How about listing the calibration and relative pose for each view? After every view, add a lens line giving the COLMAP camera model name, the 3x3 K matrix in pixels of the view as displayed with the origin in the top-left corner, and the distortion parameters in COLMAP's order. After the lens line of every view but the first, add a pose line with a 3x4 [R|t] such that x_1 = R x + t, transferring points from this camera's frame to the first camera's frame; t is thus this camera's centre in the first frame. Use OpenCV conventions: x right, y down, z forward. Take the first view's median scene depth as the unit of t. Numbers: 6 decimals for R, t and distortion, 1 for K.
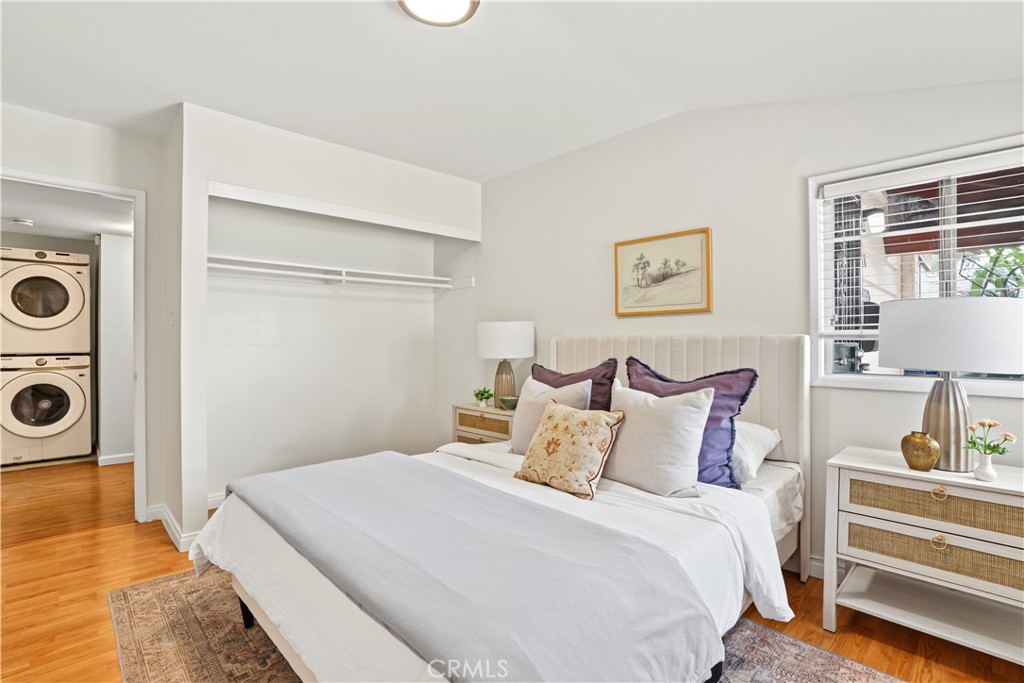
lens RADIAL K [[492.2, 0, 509.9], [0, 492.2, 346.1], [0, 0, 1]] dist [0.000181, 0.000125]
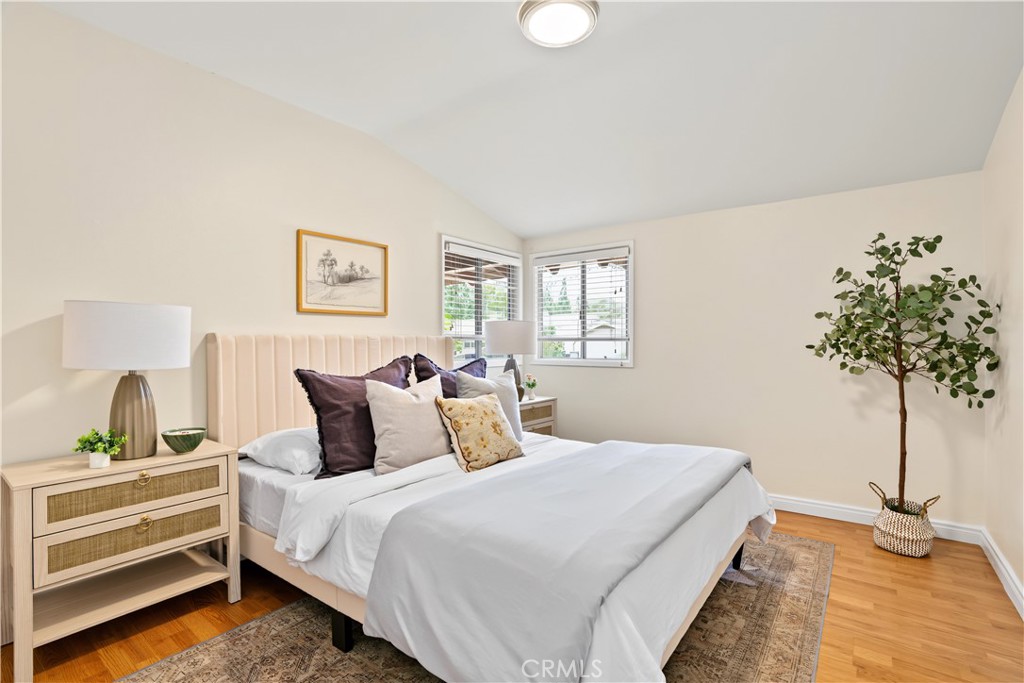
lens RADIAL K [[492.2, 0, 509.9], [0, 492.2, 346.1], [0, 0, 1]] dist [0.000181, 0.000125]
pose [[-0.145006, -0.009811, 0.989382, -0.746484], [0.006737, 0.999918, 0.010903, -0.006022], [-0.989408, 0.008246, -0.144928, 0.785472]]
